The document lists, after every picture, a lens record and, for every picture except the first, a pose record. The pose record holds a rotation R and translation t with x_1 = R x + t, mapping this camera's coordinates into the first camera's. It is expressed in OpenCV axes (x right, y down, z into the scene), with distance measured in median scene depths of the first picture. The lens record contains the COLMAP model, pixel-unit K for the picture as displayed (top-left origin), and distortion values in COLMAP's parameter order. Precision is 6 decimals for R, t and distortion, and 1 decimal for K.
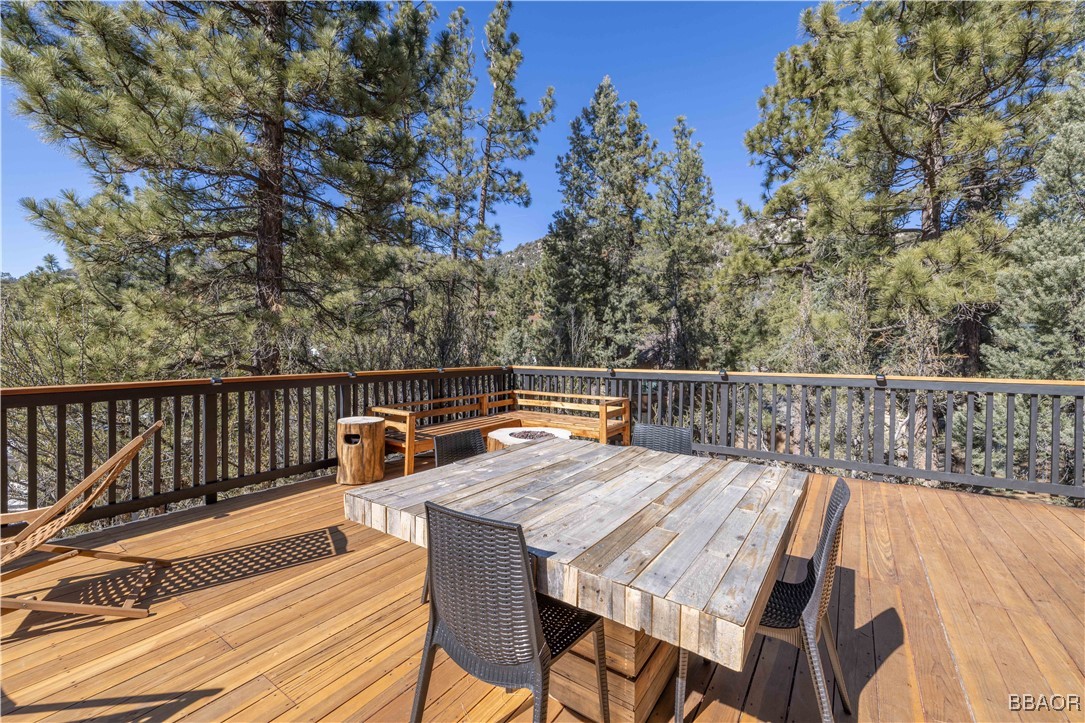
lens RADIAL K [[453.6, 0, 537.4], [0, 453.6, 354.7], [0, 0, 1]] dist [-0.000739, -0.000101]
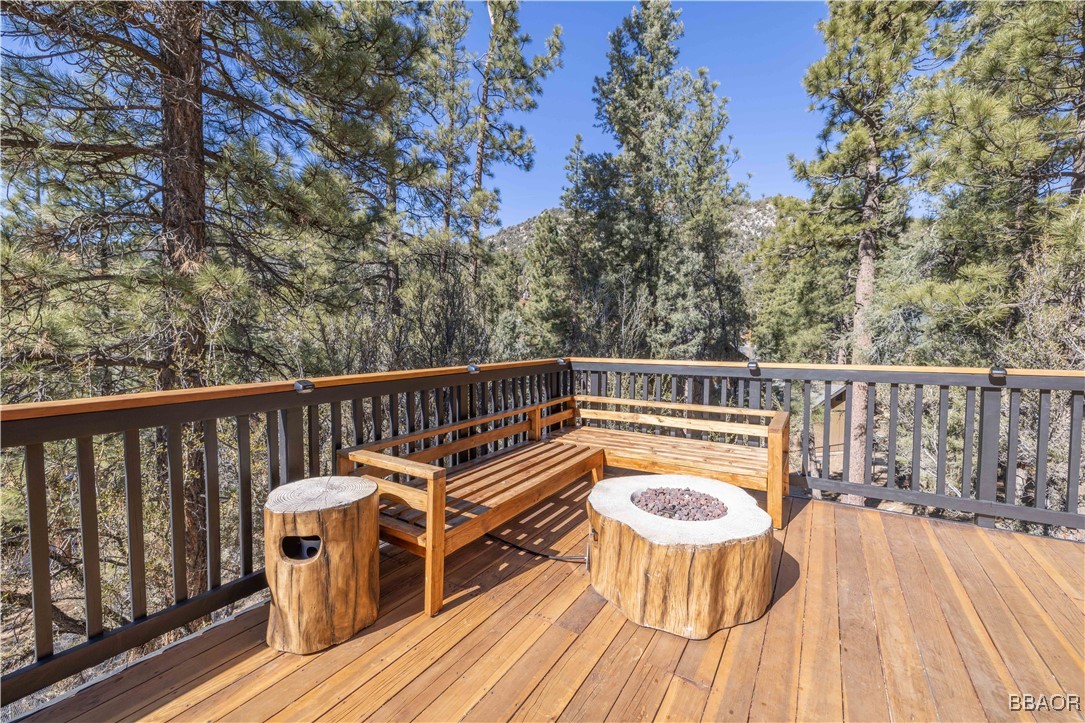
lens RADIAL K [[453.7, 0, 540.0], [0, 453.7, 353.6], [0, 0, 1]] dist [-0.000575, -0.000039]
pose [[0.998979, -0.007258, 0.044588, -0.079894], [0.005926, 0.999534, 0.029934, -0.000847], [-0.044784, -0.029639, 0.998557, 0.223809]]
